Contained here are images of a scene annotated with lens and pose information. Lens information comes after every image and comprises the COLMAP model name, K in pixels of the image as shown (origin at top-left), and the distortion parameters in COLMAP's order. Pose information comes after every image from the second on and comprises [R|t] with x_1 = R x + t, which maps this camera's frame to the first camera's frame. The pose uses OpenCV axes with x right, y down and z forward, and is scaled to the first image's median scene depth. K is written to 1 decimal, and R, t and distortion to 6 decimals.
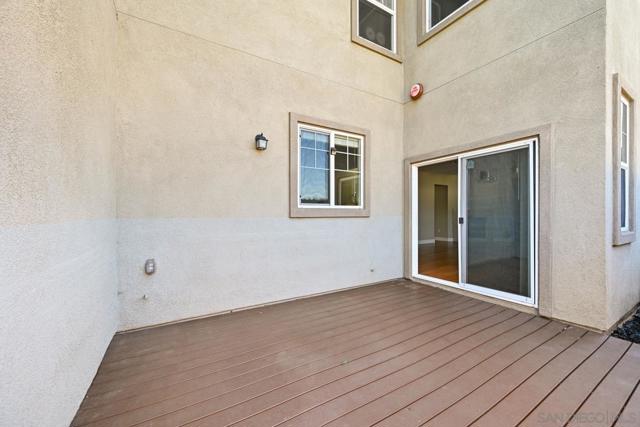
lens RADIAL K [[250.6, 0, 323.6], [0, 250.6, 214.6], [0, 0, 1]] dist [-0.002532, 0.000307]
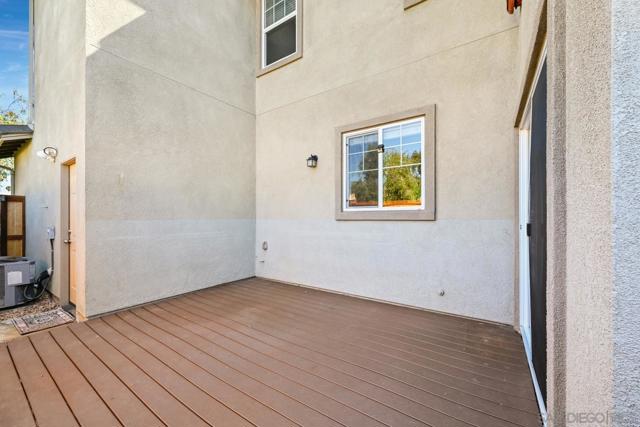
lens RADIAL K [[250.6, 0, 322.5], [0, 250.6, 216.9], [0, 0, 1]] dist [-0.002532, 0.000307]
pose [[0.410869, -0.003728, -0.911687, 0.837296], [-0.003184, 0.999980, -0.005524, 0.004439], [0.911689, 0.005173, 0.410849, 0.453734]]
